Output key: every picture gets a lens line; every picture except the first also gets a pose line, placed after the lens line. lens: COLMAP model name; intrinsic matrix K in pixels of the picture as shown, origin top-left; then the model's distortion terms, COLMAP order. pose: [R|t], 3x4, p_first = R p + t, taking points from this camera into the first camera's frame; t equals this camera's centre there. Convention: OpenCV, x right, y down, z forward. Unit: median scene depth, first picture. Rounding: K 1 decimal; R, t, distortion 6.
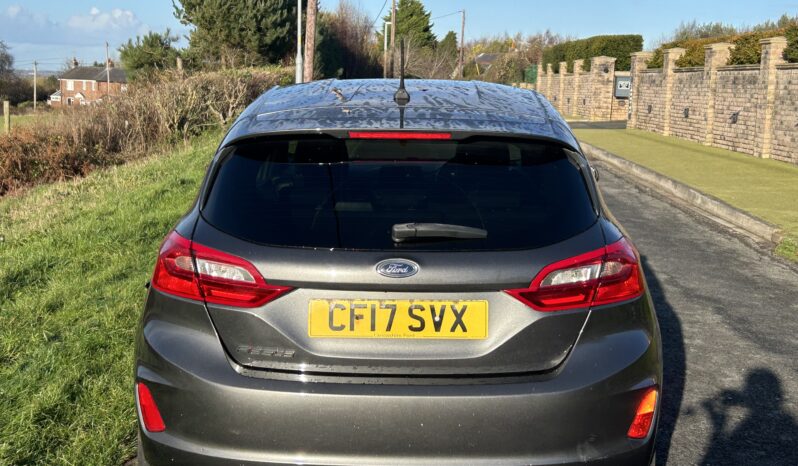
lens RADIAL K [[1101.0, 0, 399.0], [0, 1101.0, 233.0], [0, 0, 1]] dist [0.099638, -0.004547]
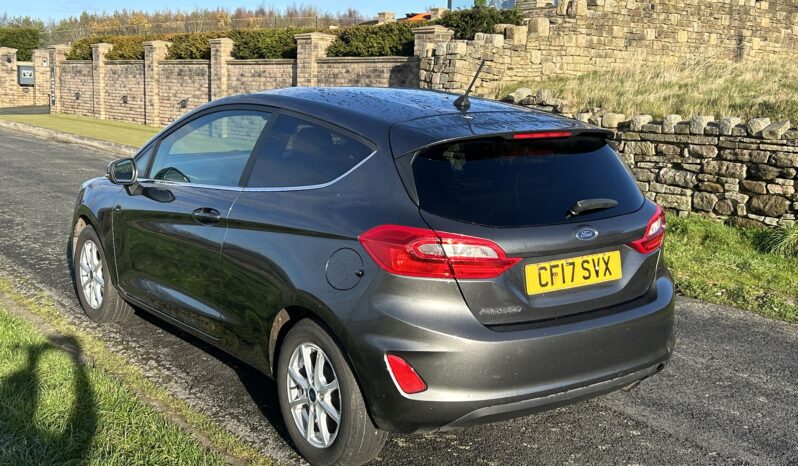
lens RADIAL K [[943.5, 0, 399.0], [0, 943.5, 233.0], [0, 0, 1]] dist [0.010085, -0.001270]
pose [[0.798786, -0.101927, 0.592918, -0.126346], [0.079963, 0.994787, 0.063283, -0.008788], [-0.596278, -0.003138, 0.802772, 0.030764]]
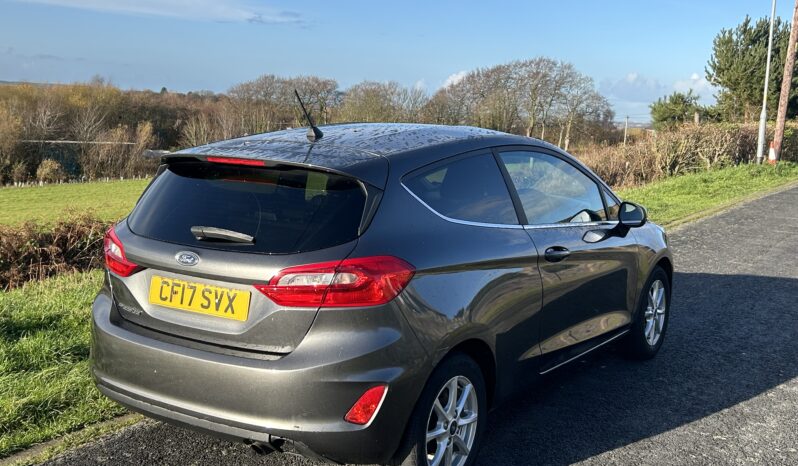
lens RADIAL K [[878.8, 0, 399.0], [0, 878.8, 233.0], [0, 0, 1]] dist [0.007400, 0.010552]
pose [[0.850600, 0.084329, -0.519007, 0.111443], [-0.095117, 0.995449, 0.005856, -0.004266], [0.517139, 0.044385, 0.854750, 0.032491]]
